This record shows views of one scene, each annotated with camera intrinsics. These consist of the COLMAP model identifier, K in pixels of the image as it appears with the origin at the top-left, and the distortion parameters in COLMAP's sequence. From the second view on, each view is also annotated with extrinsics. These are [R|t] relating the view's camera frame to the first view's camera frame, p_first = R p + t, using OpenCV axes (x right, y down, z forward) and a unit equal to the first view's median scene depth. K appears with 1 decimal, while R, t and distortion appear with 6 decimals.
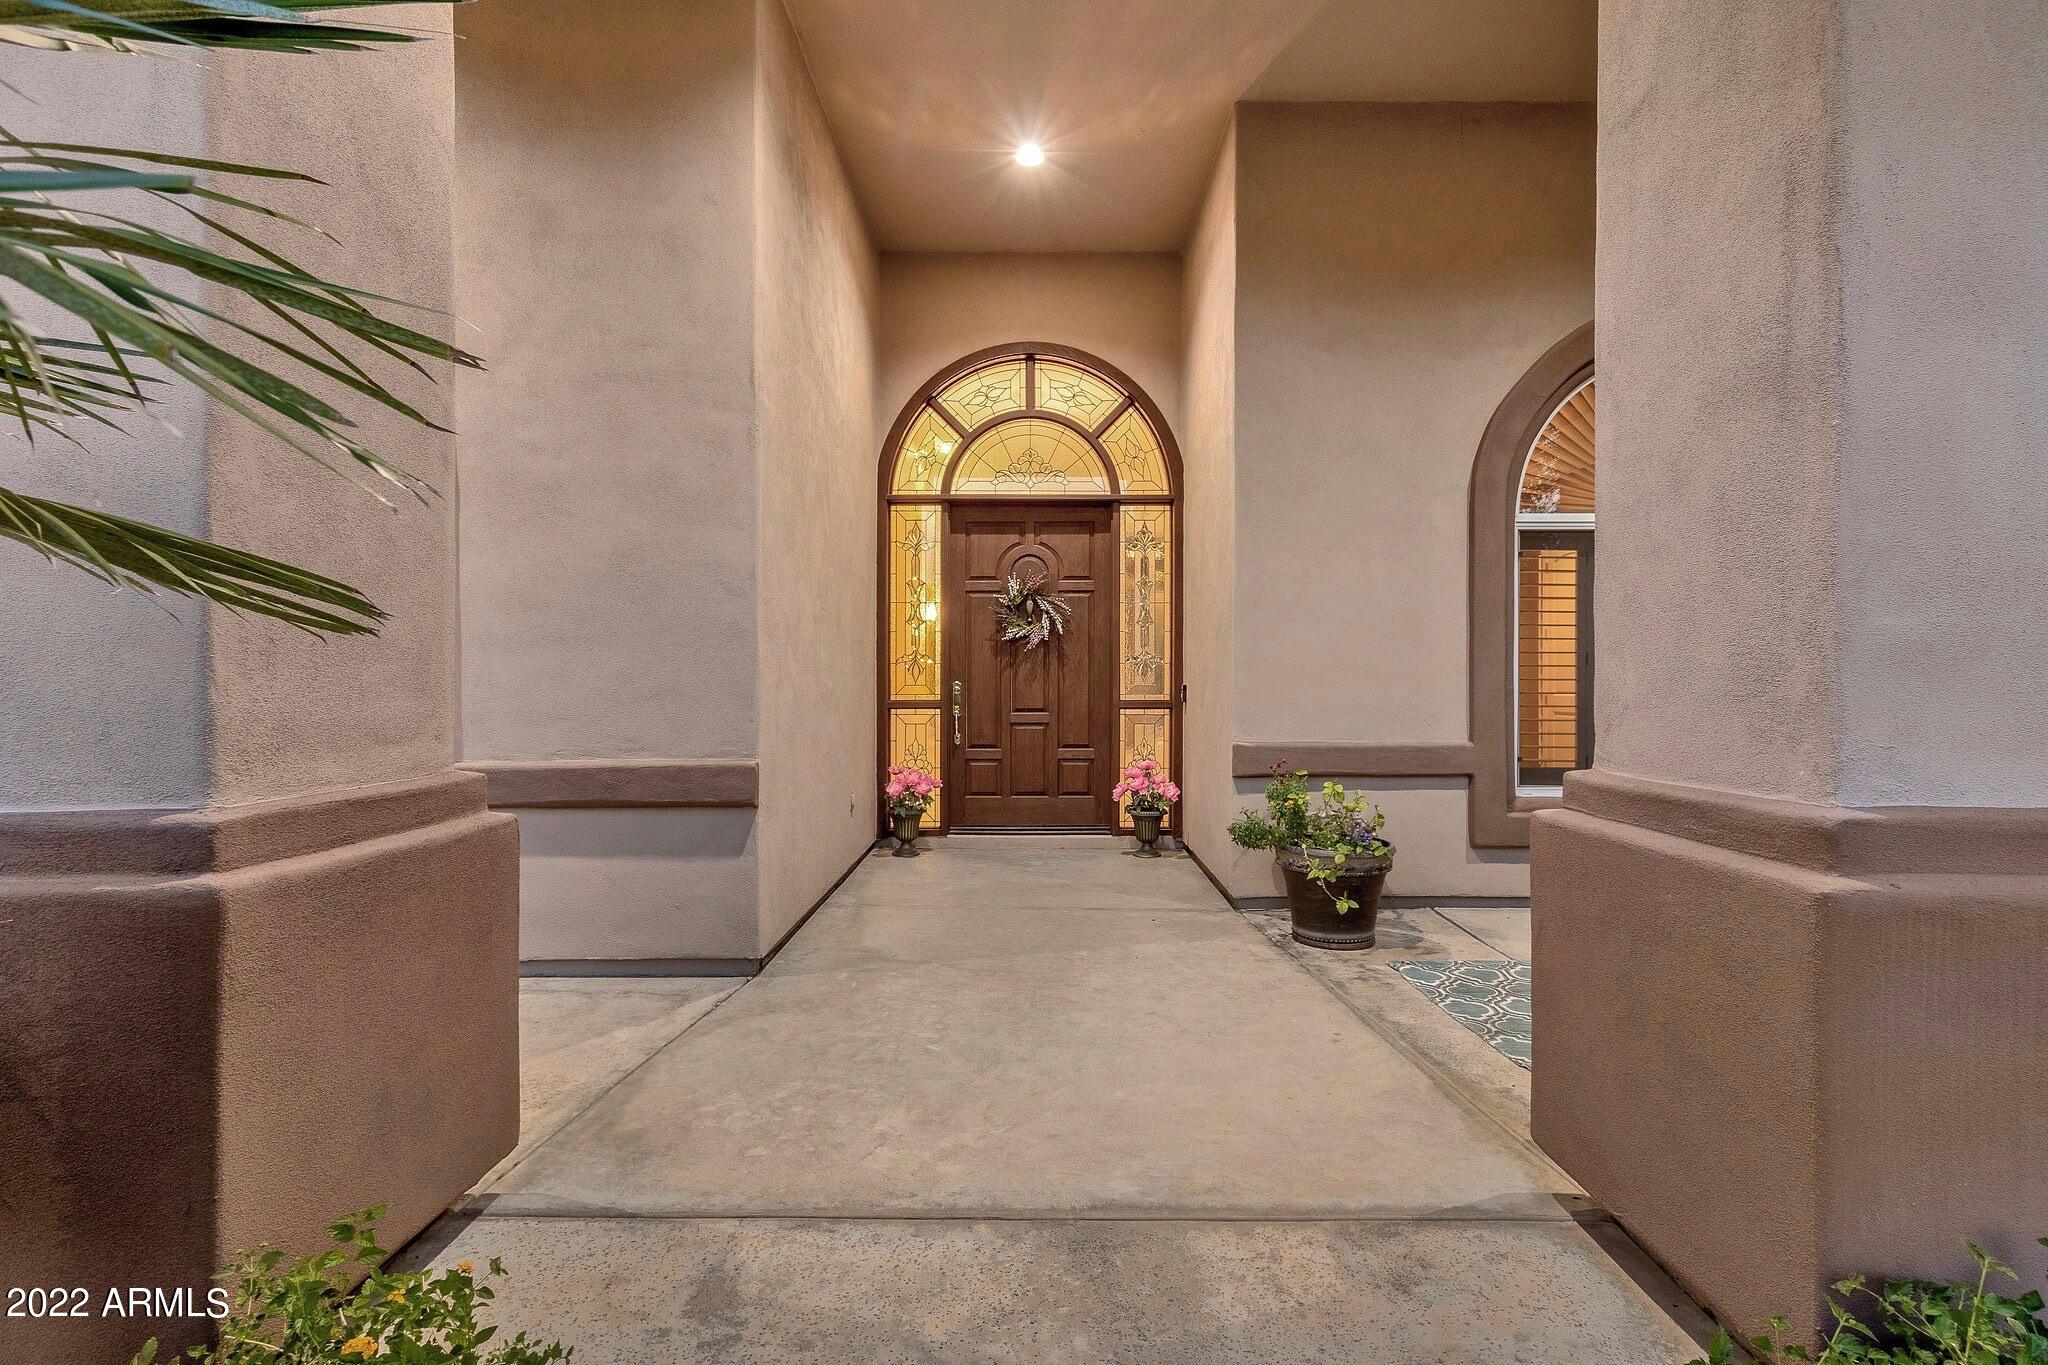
lens RADIAL K [[935.2, 0, 1028.7], [0, 935.2, 679.8], [0, 0, 1]] dist [-0.000662, 0.000680]
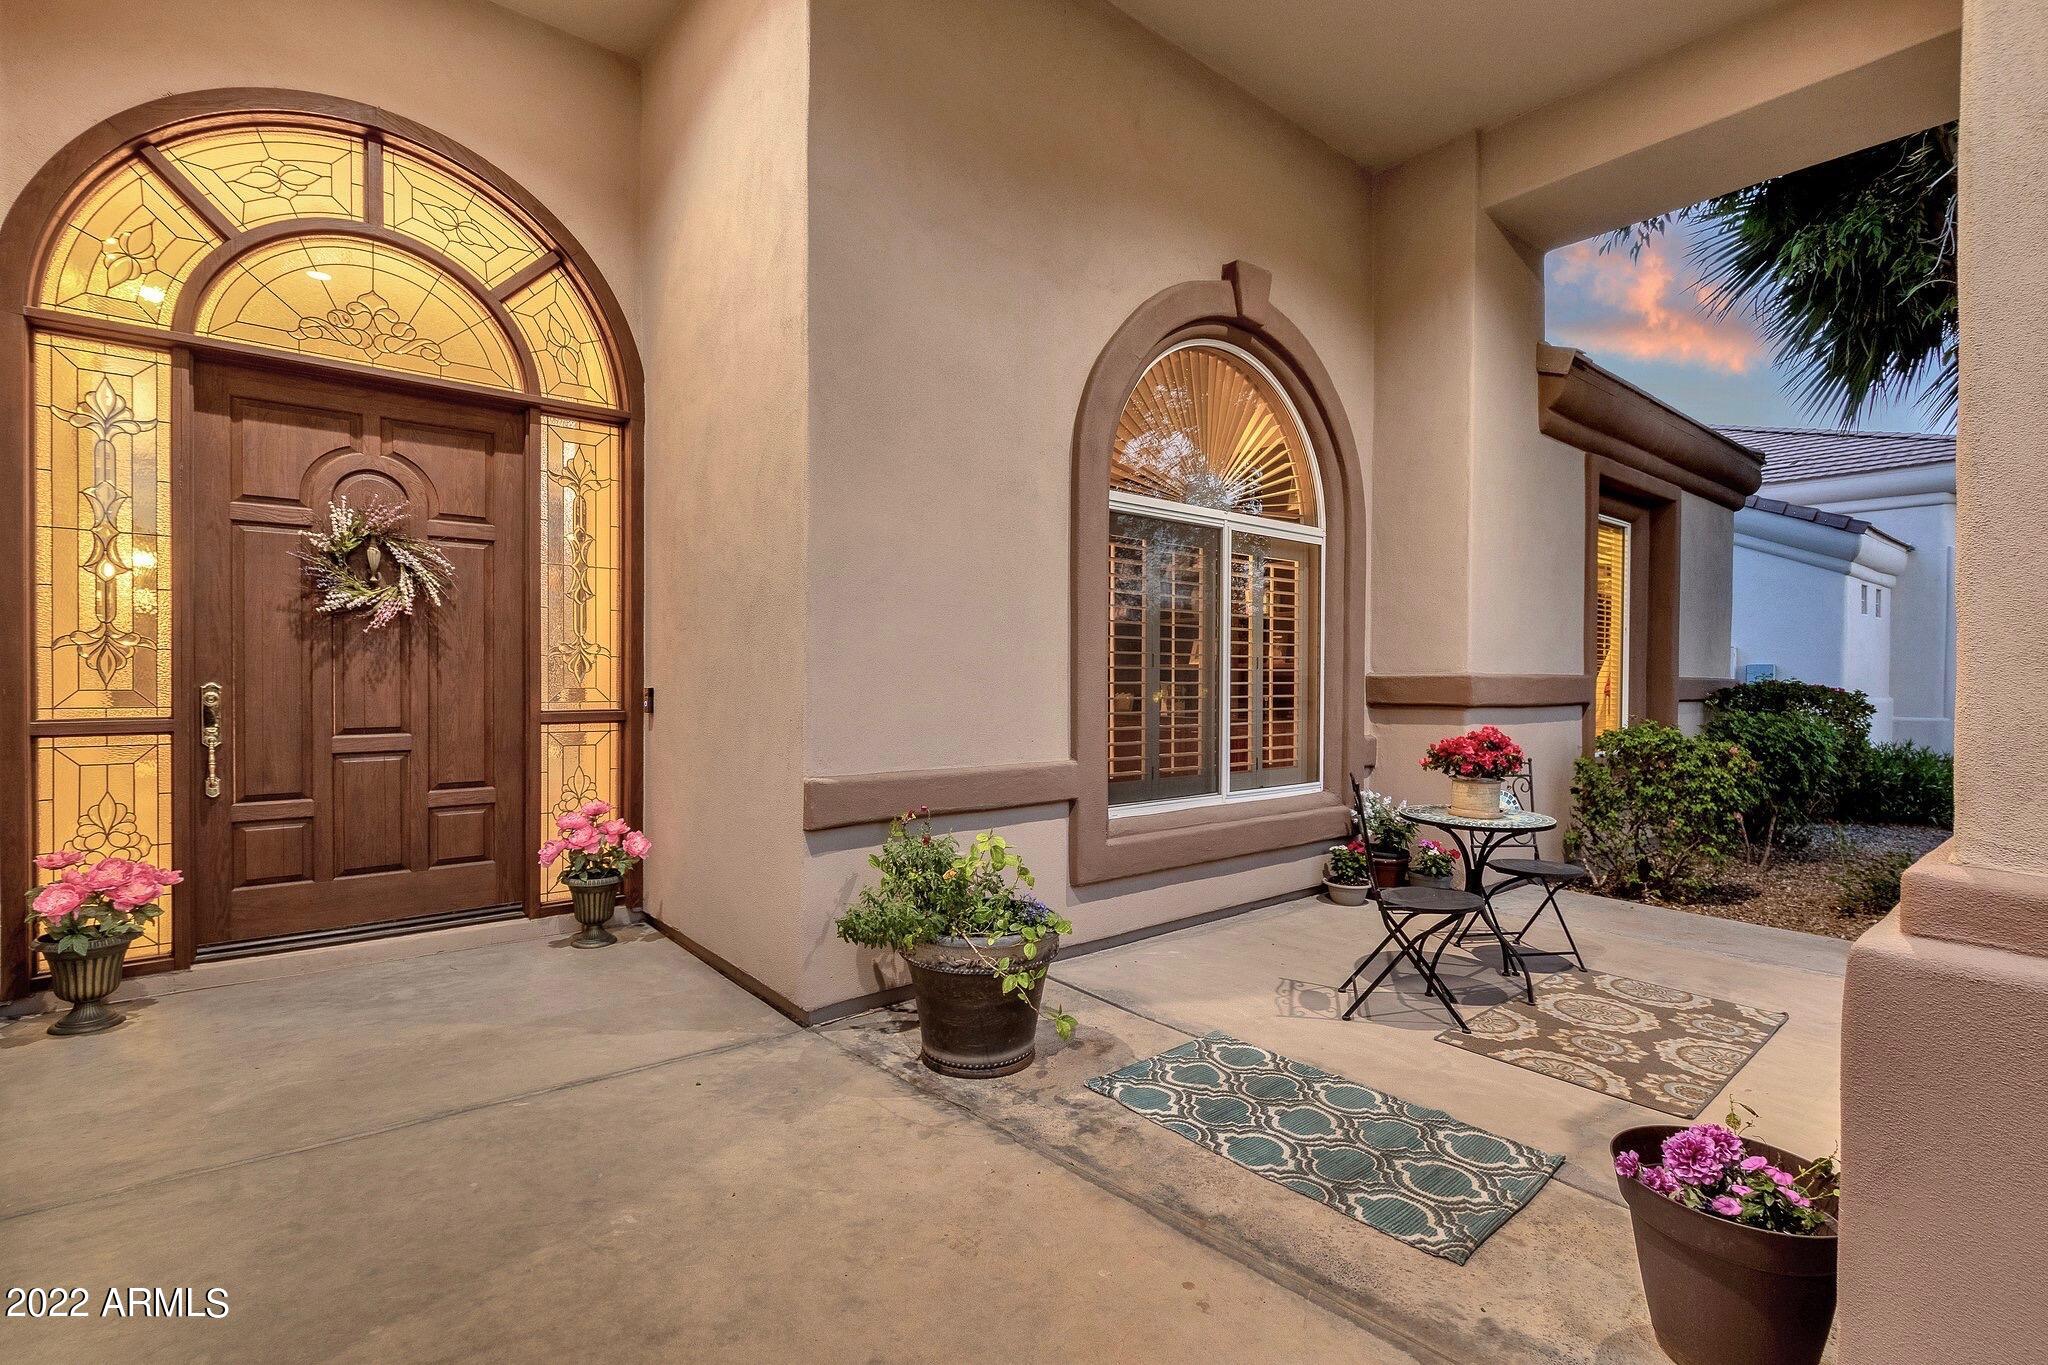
lens RADIAL K [[935.2, 0, 1020.9], [0, 935.2, 685.2], [0, 0, 1]] dist [-0.000662, 0.000680]
pose [[0.770096, -0.002913, 0.637922, -0.061896], [-0.005515, 0.999922, 0.011223, -0.005739], [-0.637905, -0.012161, 0.770019, 0.279252]]
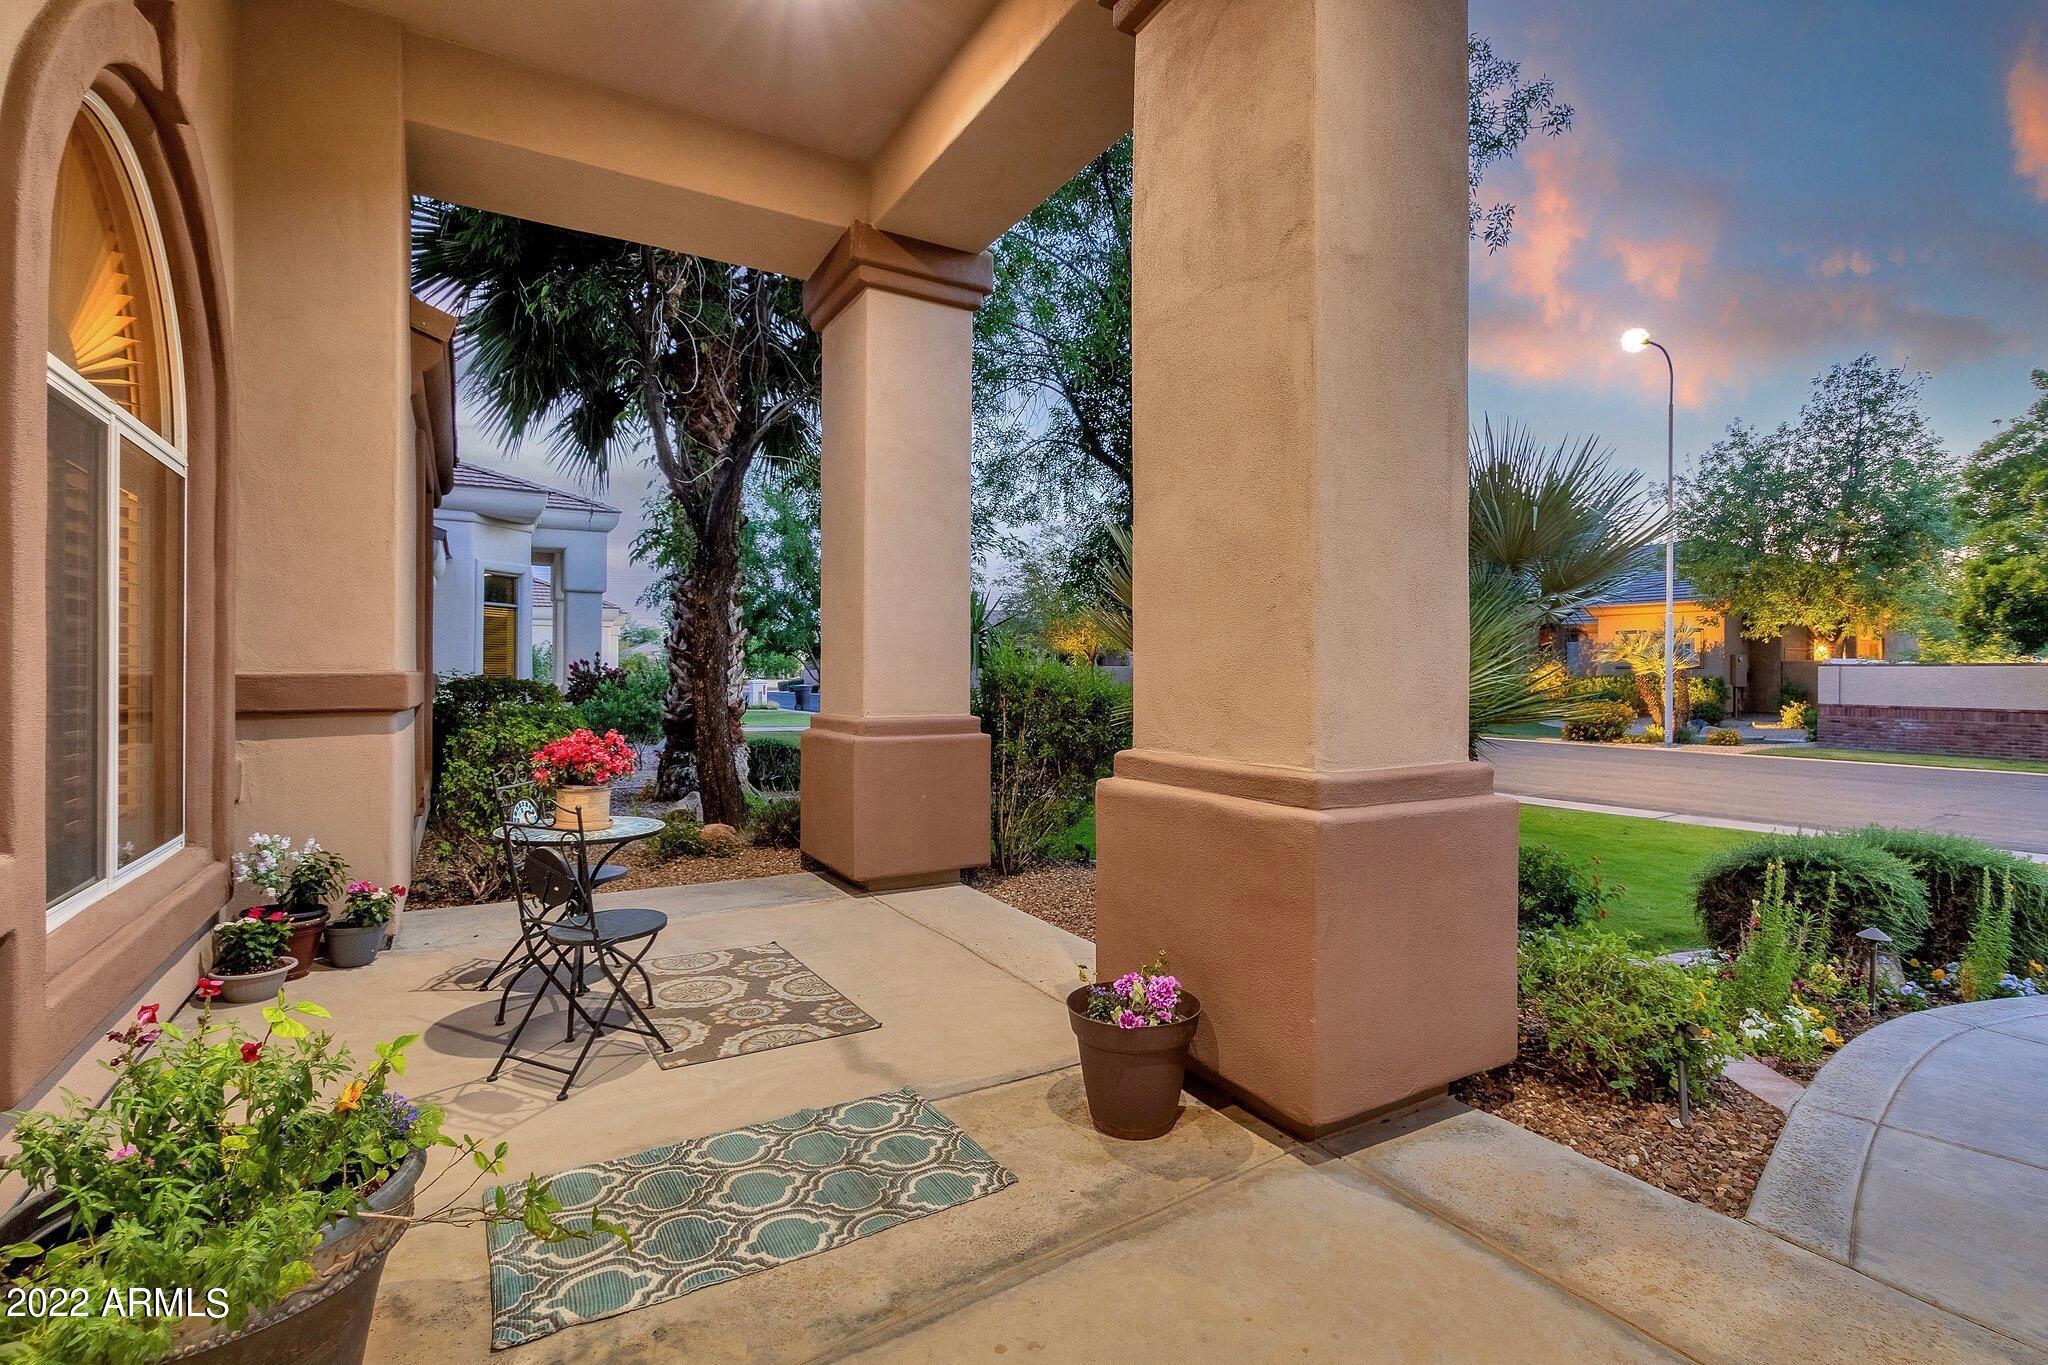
lens RADIAL K [[979.8, 0, 1017.7], [0, 979.8, 669.3], [0, 0, 1]] dist [0.004485, -0.001037]
pose [[-0.518392, 0.001504, 0.855142, -0.077584], [-0.003667, 0.999985, -0.003982, -0.008303], [-0.855135, -0.005200, -0.518379, 0.592817]]
